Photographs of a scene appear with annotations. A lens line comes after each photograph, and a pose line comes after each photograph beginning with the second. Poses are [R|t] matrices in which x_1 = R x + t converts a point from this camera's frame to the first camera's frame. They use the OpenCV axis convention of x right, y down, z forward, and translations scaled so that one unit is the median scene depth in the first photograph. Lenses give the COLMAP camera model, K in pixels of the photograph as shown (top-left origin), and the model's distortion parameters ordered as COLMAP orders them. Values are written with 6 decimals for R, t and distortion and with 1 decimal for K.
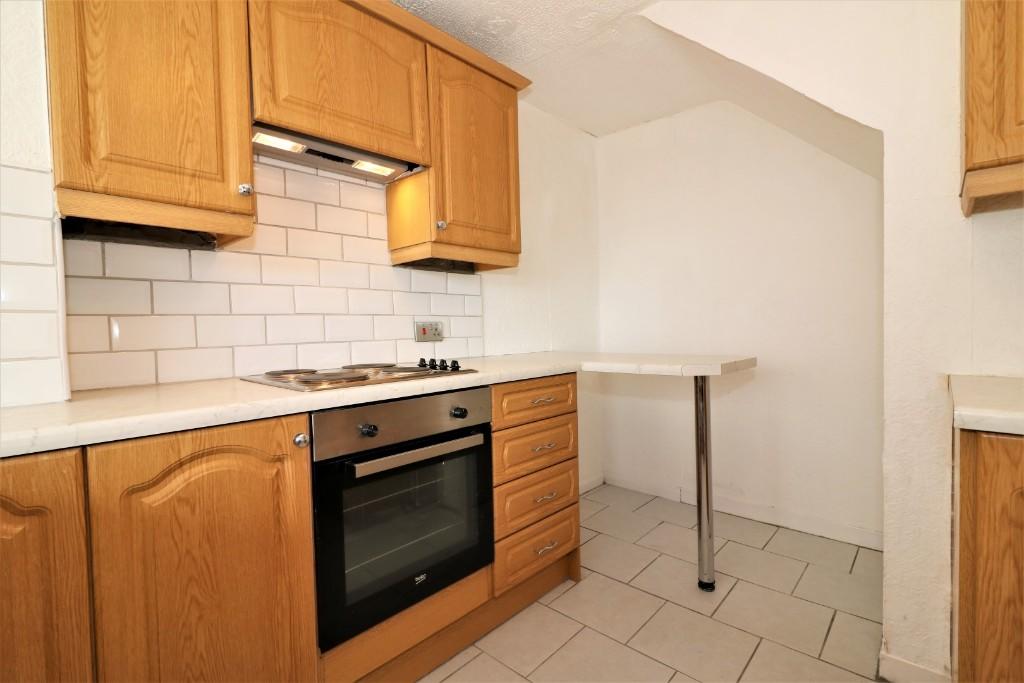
lens RADIAL K [[472.9, 0, 513.0], [0, 472.9, 341.8], [0, 0, 1]] dist [0.000294, 0.000186]
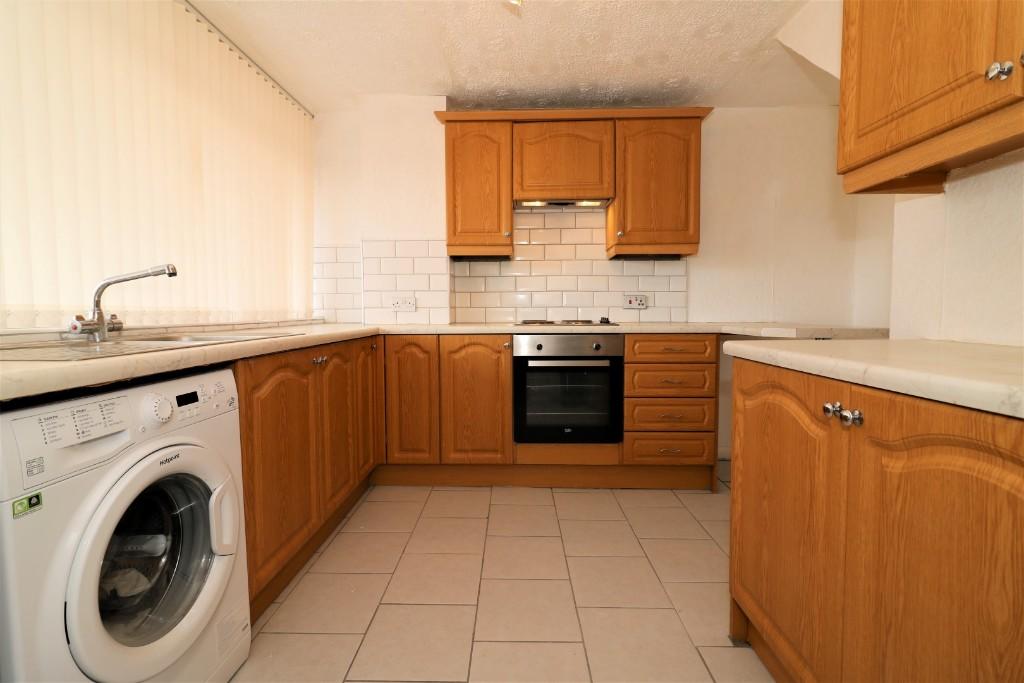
lens RADIAL K [[472.9, 0, 511.5], [0, 472.9, 340.1], [0, 0, 1]] dist [0.000294, 0.000186]
pose [[0.660243, 0.065373, -0.748201, 0.887020], [-0.035311, 0.997805, 0.056021, 0.035761], [0.750221, -0.010567, 0.661102, -0.350949]]
